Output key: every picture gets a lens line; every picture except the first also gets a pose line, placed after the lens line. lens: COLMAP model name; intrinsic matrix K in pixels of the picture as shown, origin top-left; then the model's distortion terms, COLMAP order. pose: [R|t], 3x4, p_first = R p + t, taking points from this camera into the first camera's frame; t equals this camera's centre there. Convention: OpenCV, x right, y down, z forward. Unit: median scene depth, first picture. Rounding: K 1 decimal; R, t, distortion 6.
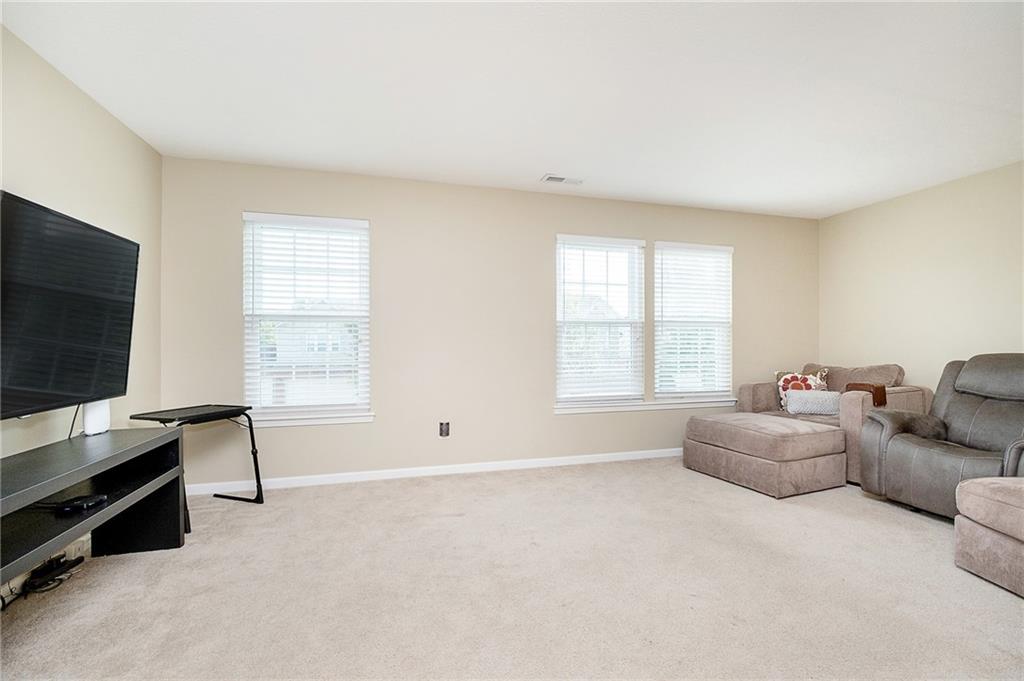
lens RADIAL K [[453.0, 0, 526.9], [0, 453.0, 346.5], [0, 0, 1]] dist [-0.000742, 0.000024]
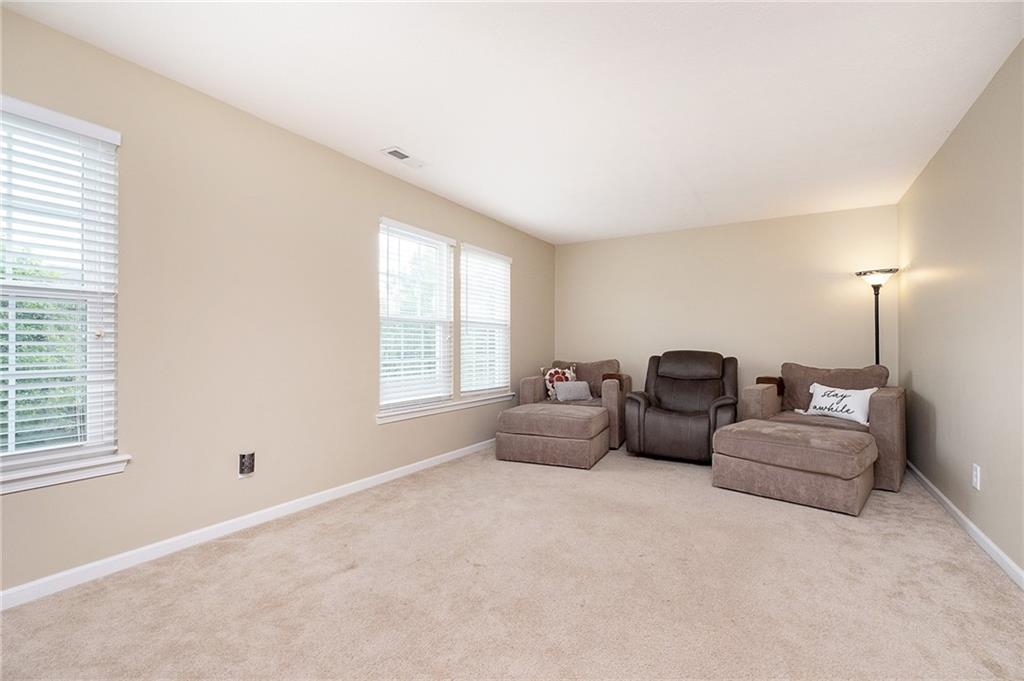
lens RADIAL K [[453.0, 0, 539.8], [0, 453.0, 346.6], [0, 0, 1]] dist [-0.000742, 0.000024]
pose [[0.712000, 0.002200, 0.702176, -0.321748], [-0.001019, 0.999997, -0.002100, 0.002848], [-0.702178, 0.000780, 0.712001, 0.167262]]
